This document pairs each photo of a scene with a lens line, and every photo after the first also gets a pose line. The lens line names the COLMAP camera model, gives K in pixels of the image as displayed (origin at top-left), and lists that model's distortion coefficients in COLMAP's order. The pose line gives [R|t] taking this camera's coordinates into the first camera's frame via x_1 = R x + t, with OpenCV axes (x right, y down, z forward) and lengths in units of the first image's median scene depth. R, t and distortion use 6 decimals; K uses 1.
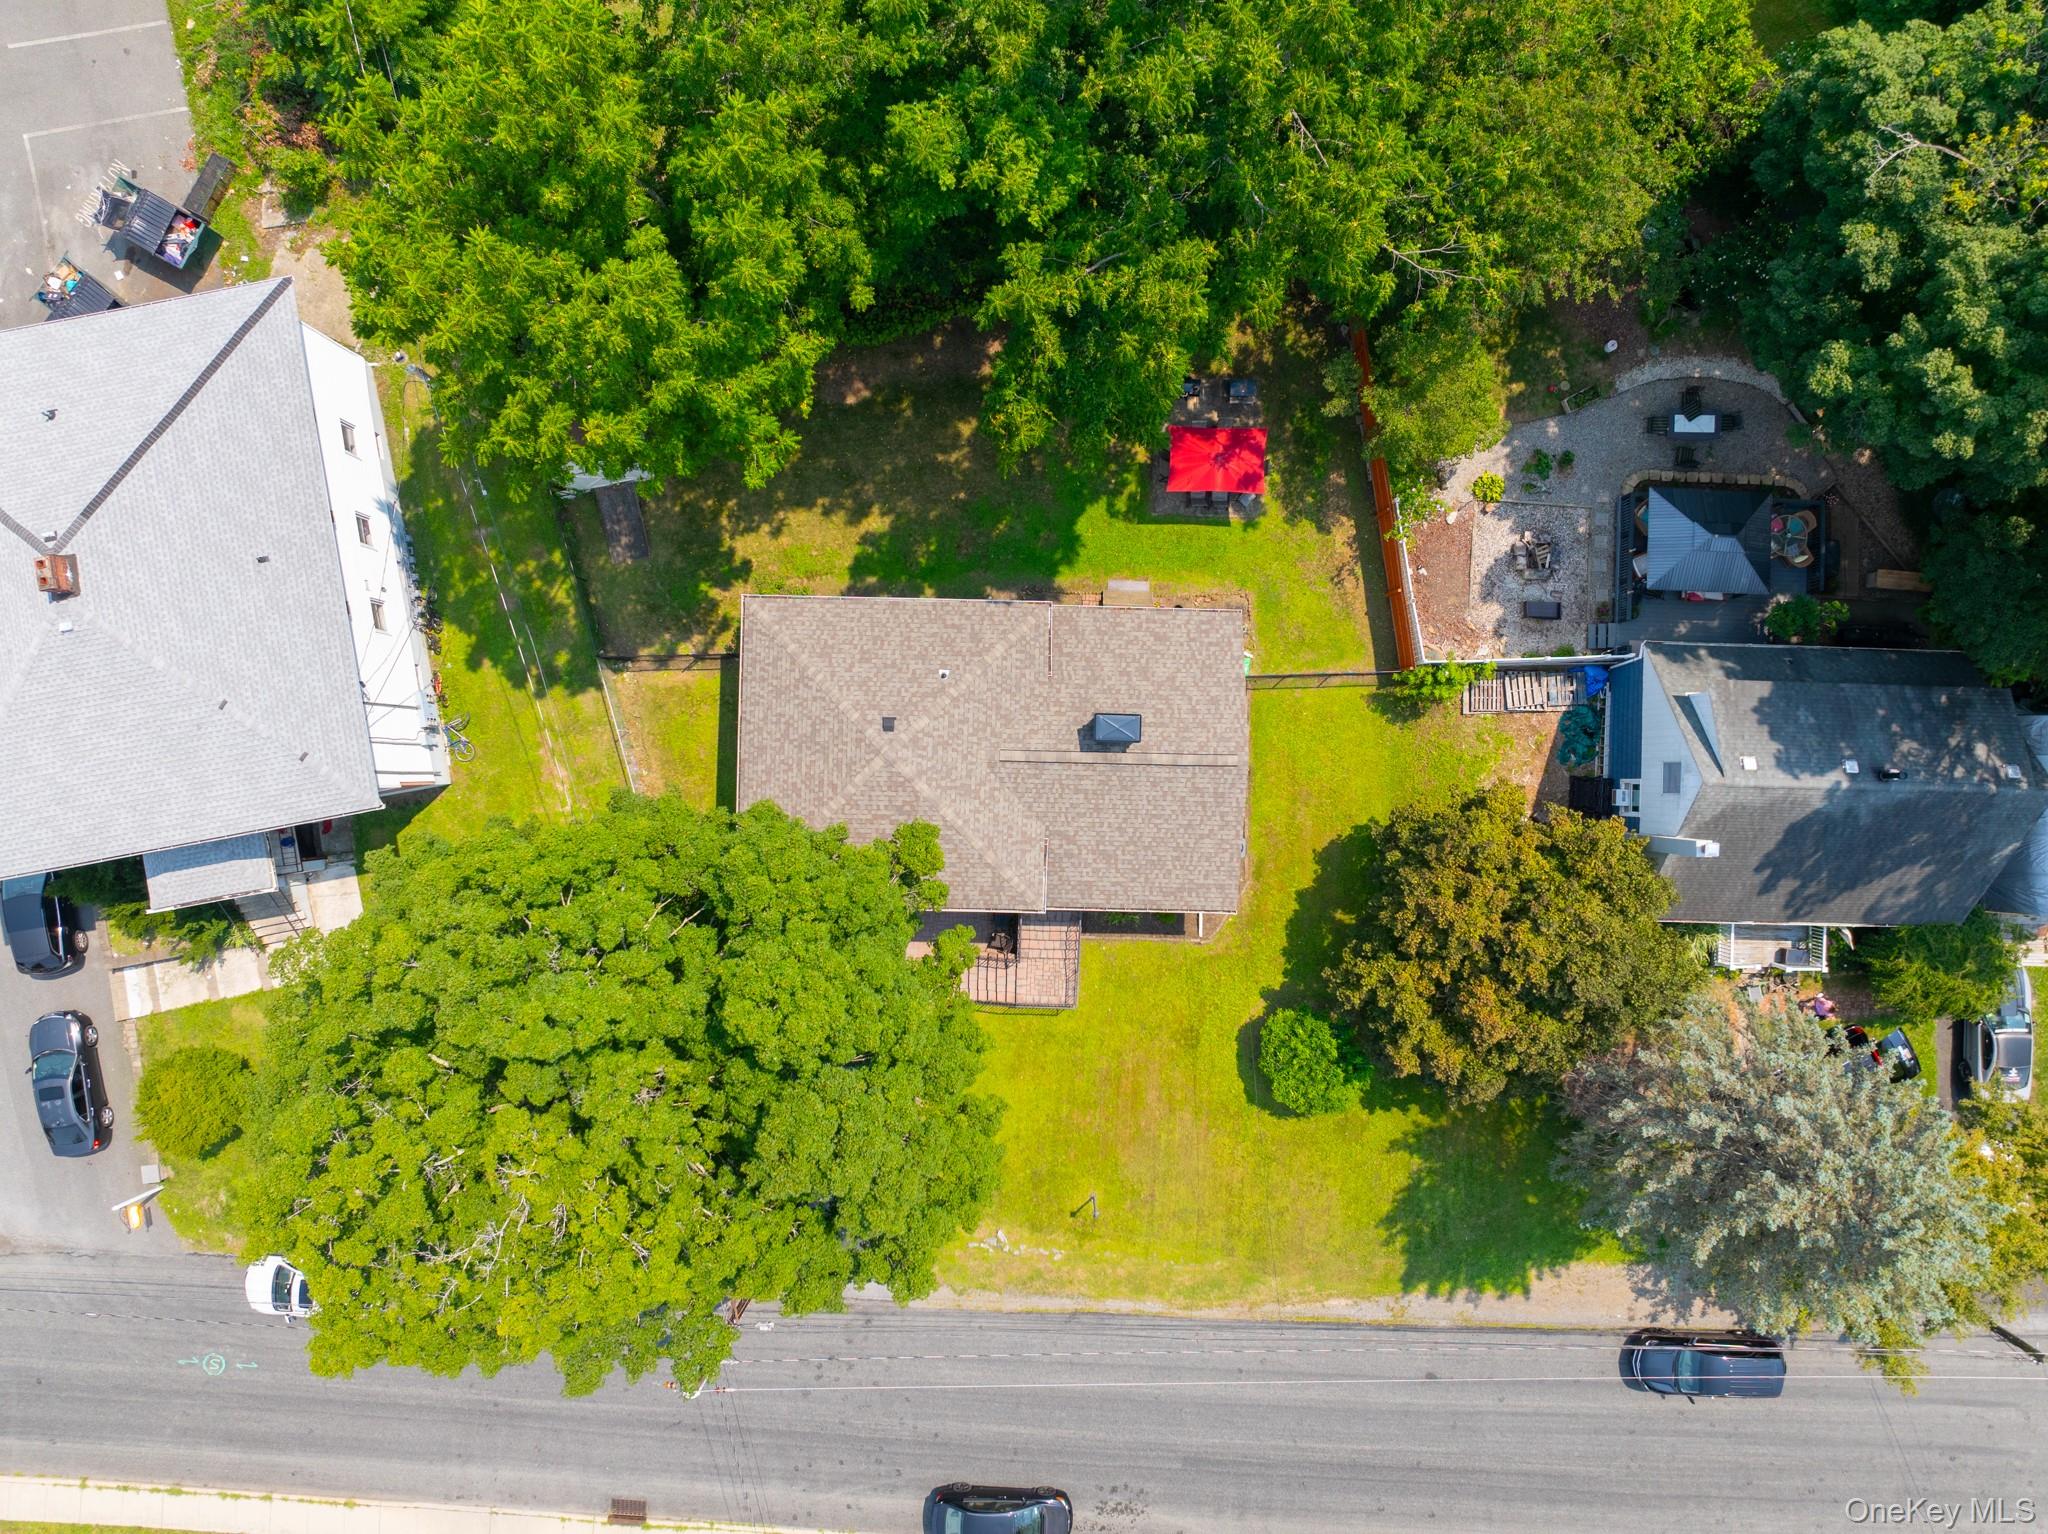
lens RADIAL K [[1446.4, 0, 1032.6], [0, 1446.4, 760.9], [0, 0, 1]] dist [-0.040997, 0.003639]
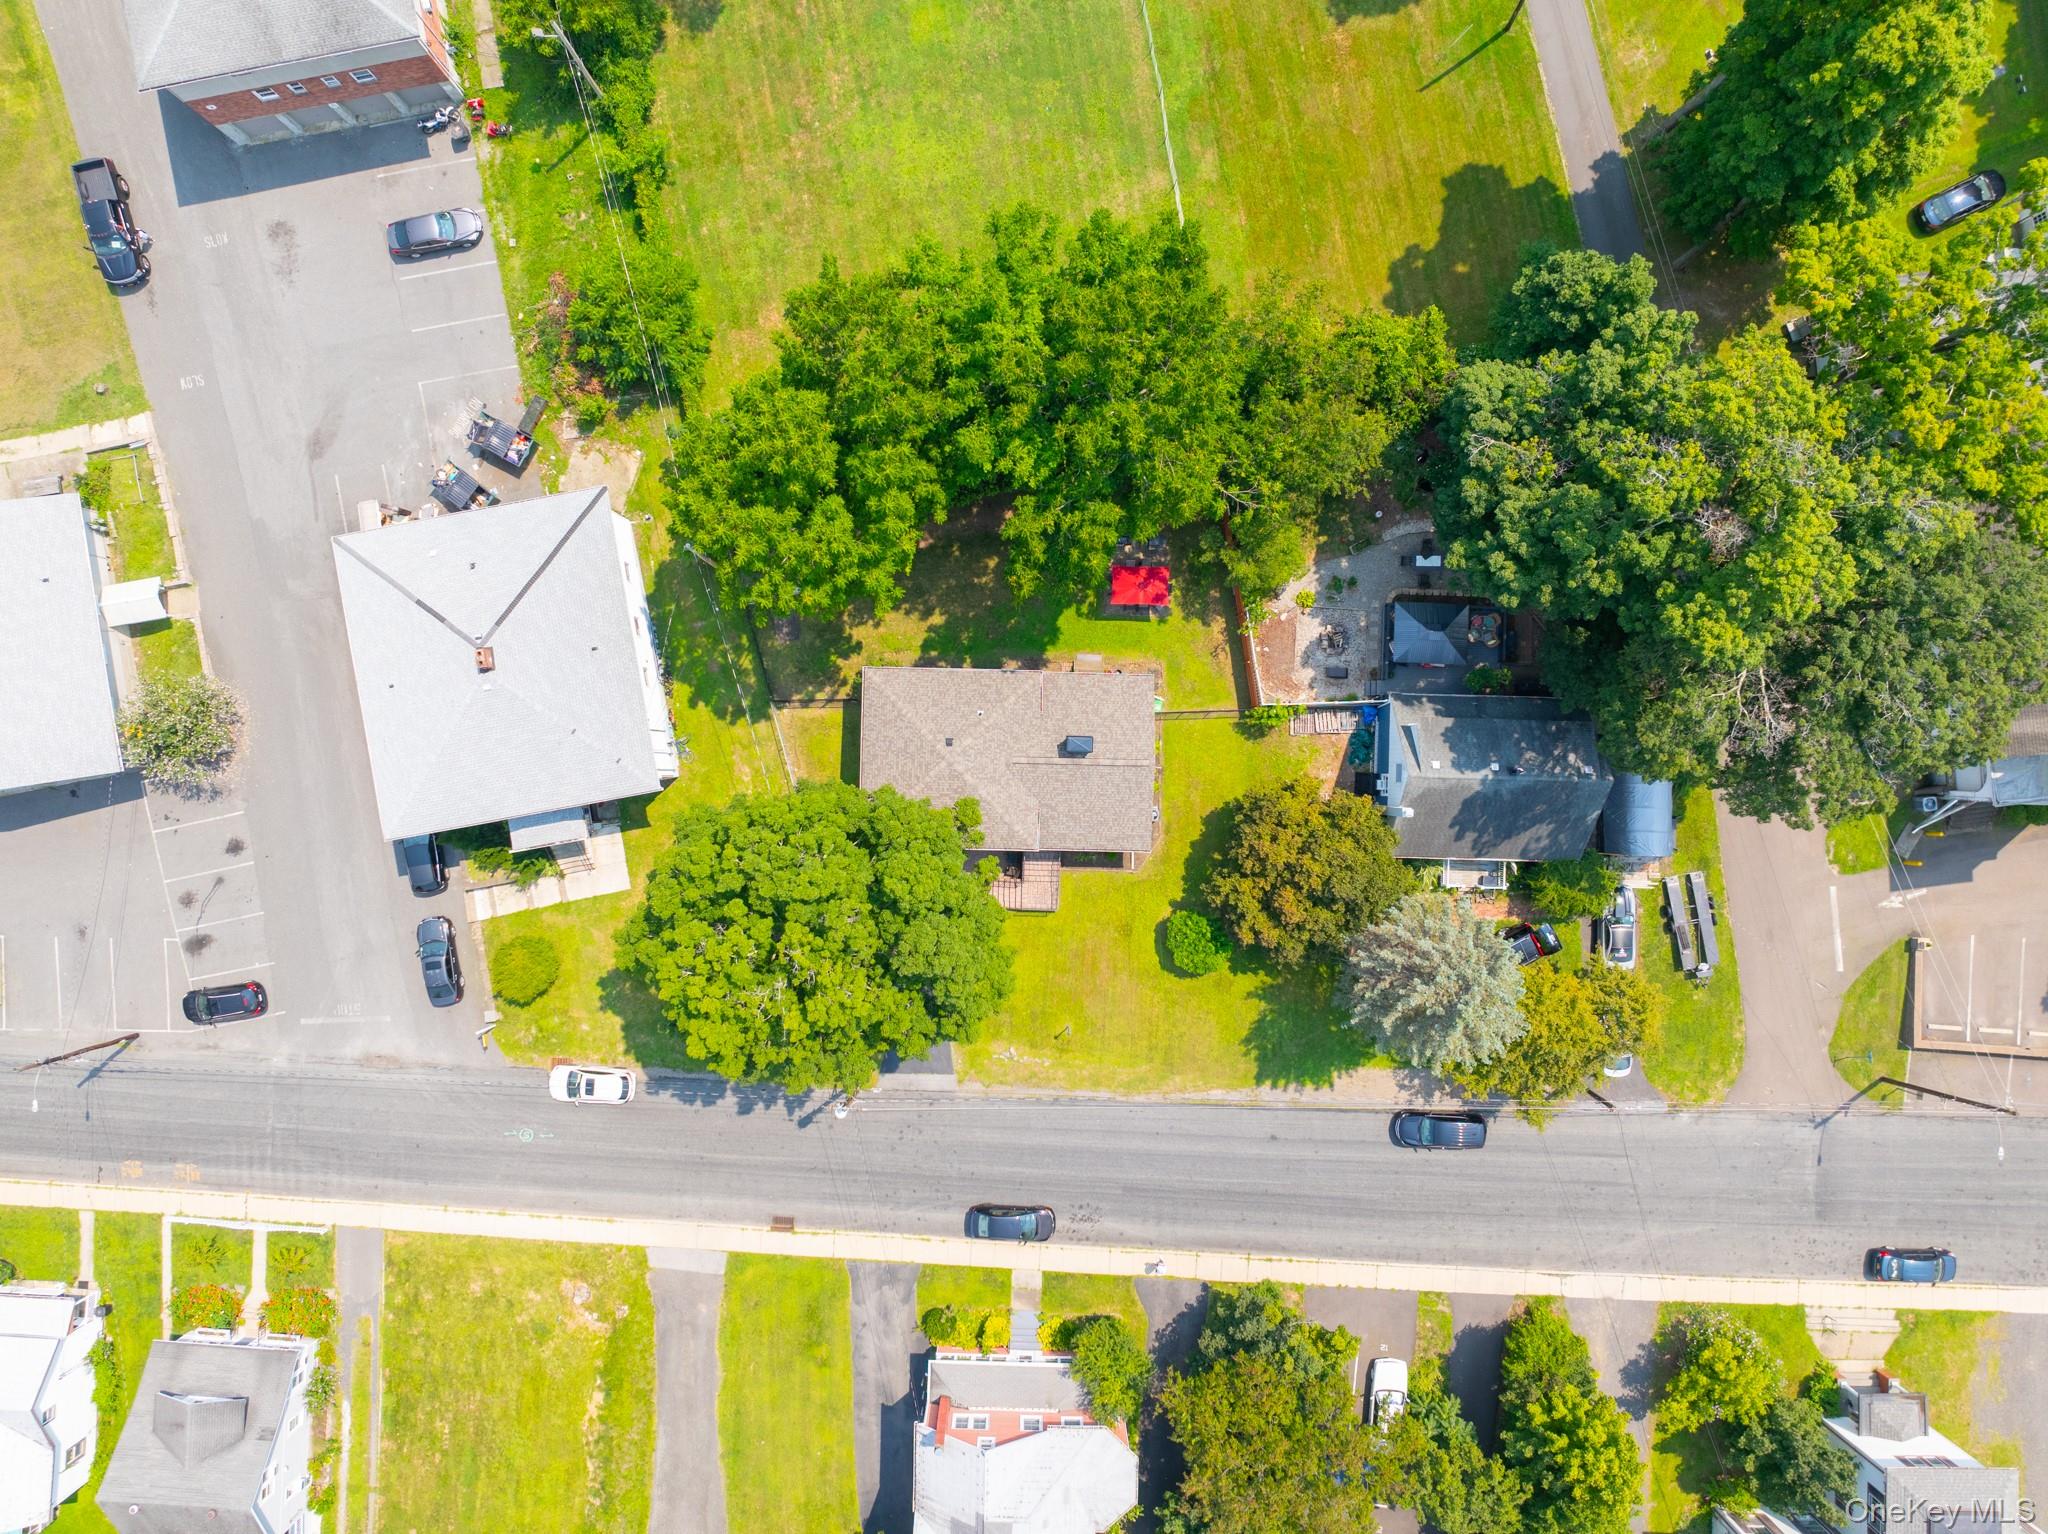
lens RADIAL K [[1446.4, 0, 1032.6], [0, 1446.4, 760.9], [0, 0, 1]] dist [-0.040997, 0.003639]
pose [[1.000000, 0.000284, -0.000917, 0.002856], [-0.000283, 0.999999, 0.001000, -0.004113], [0.000917, -0.001000, 0.999999, -0.673669]]
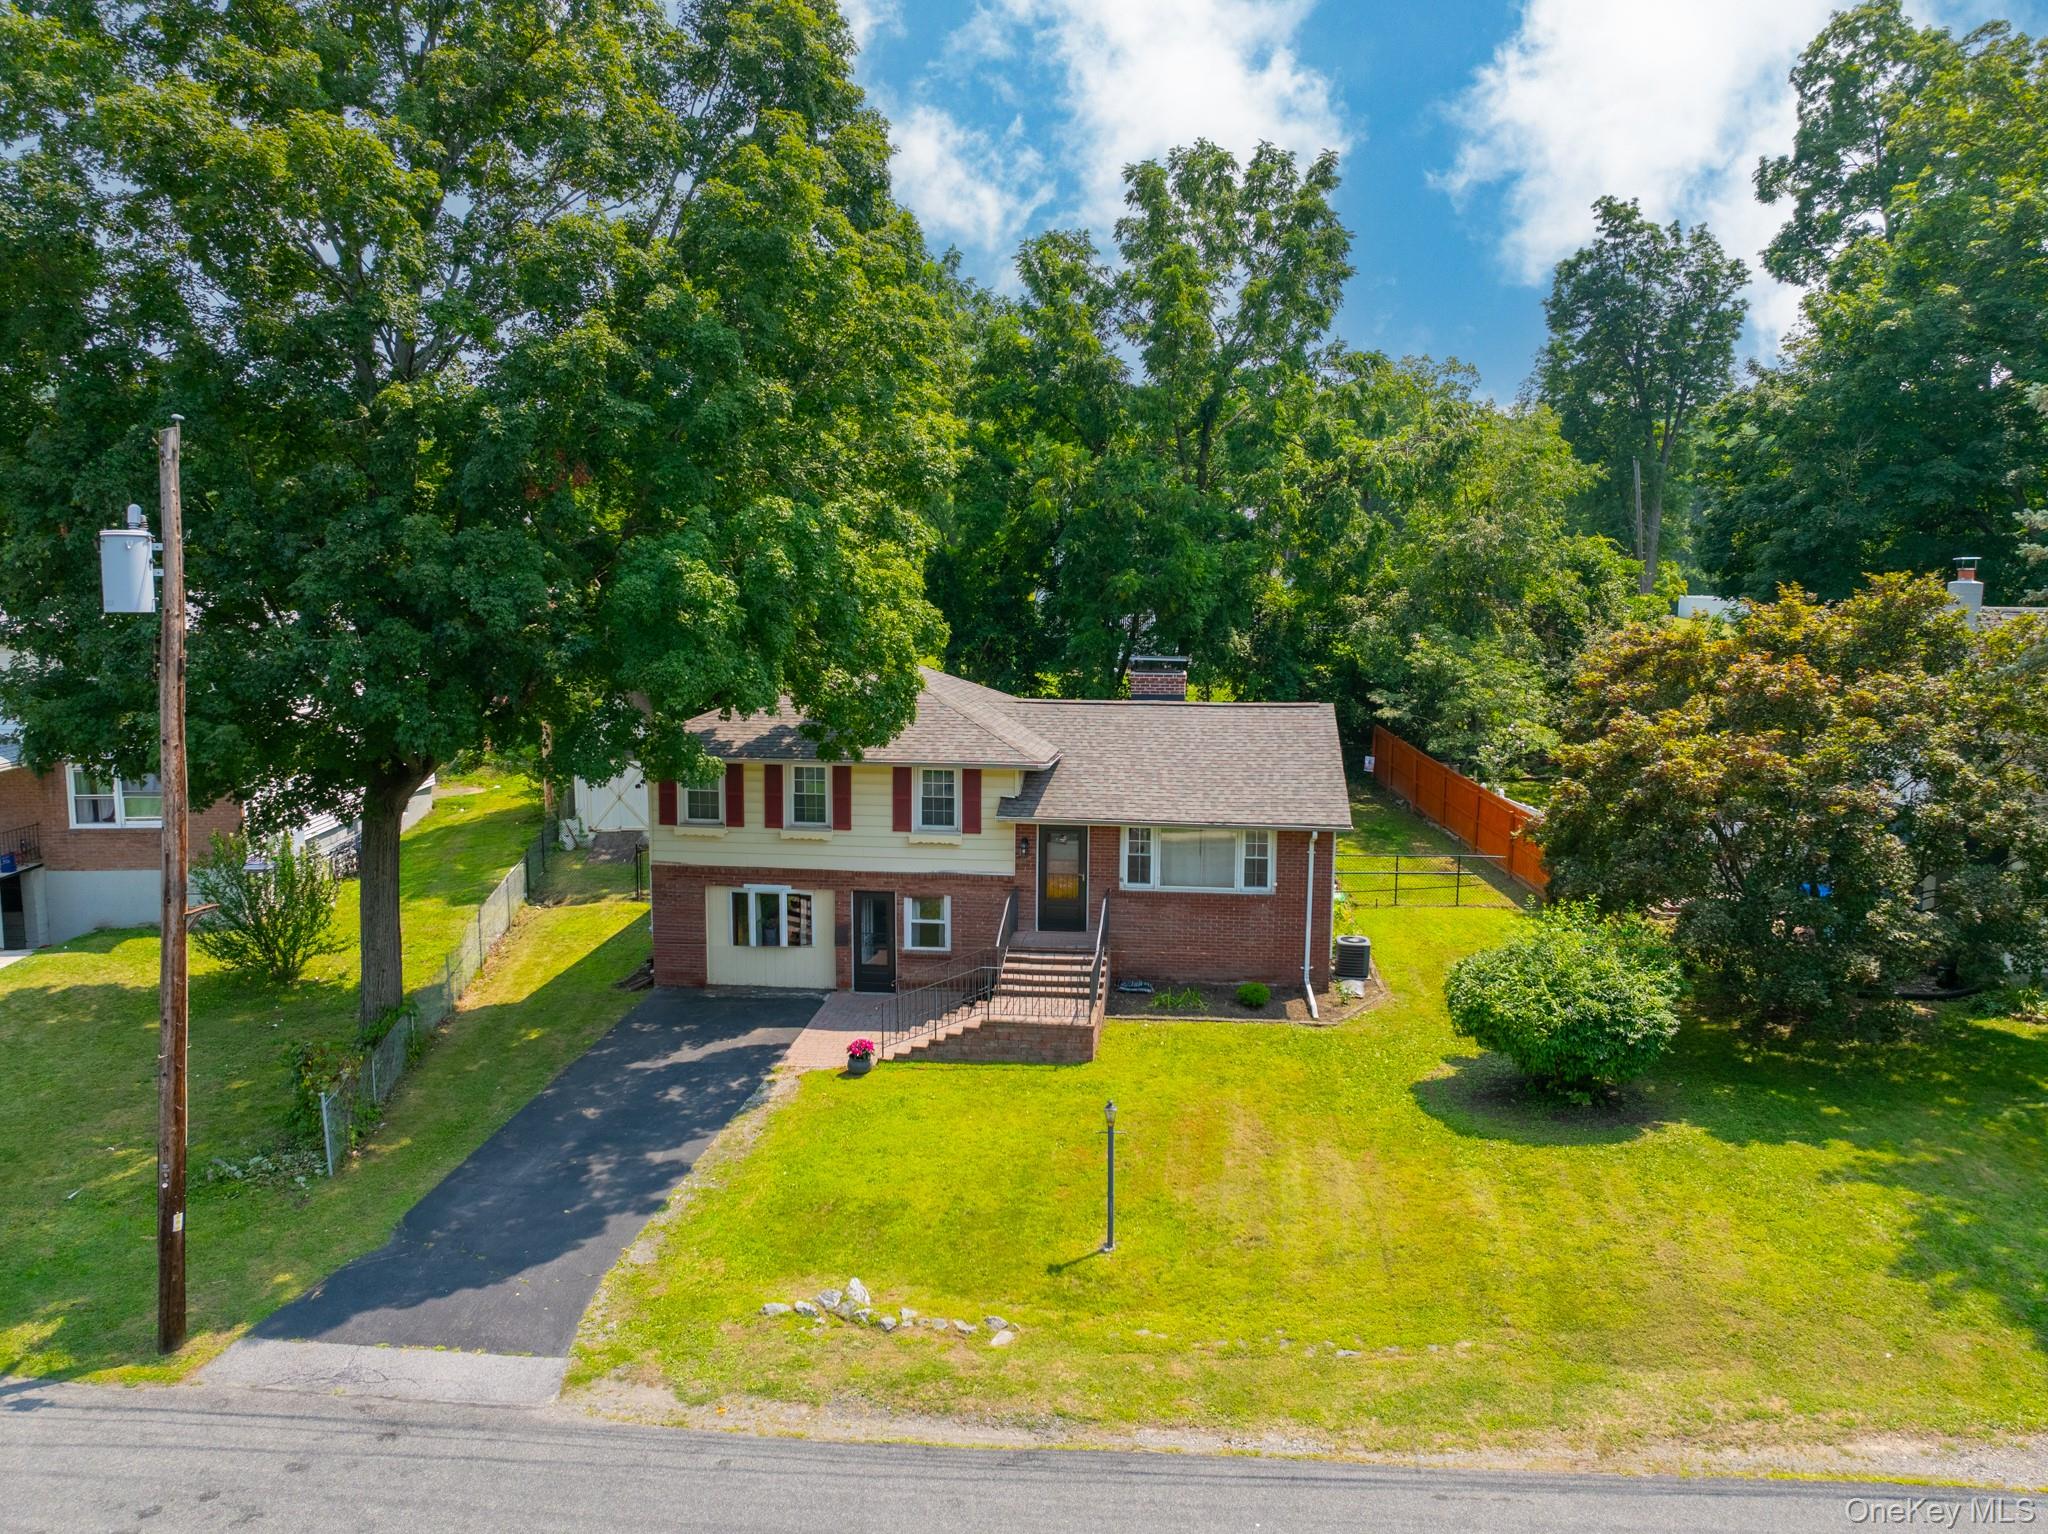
lens RADIAL K [[1442.2, 0, 1028.6], [0, 1442.2, 765.1], [0, 0, 1]] dist [-0.040700, 0.002194]
pose [[0.995182, 0.012825, -0.097199, 0.058208], [-0.098036, 0.140740, -0.985181, 0.691874], [0.001045, 0.989963, 0.141320, 0.836884]]
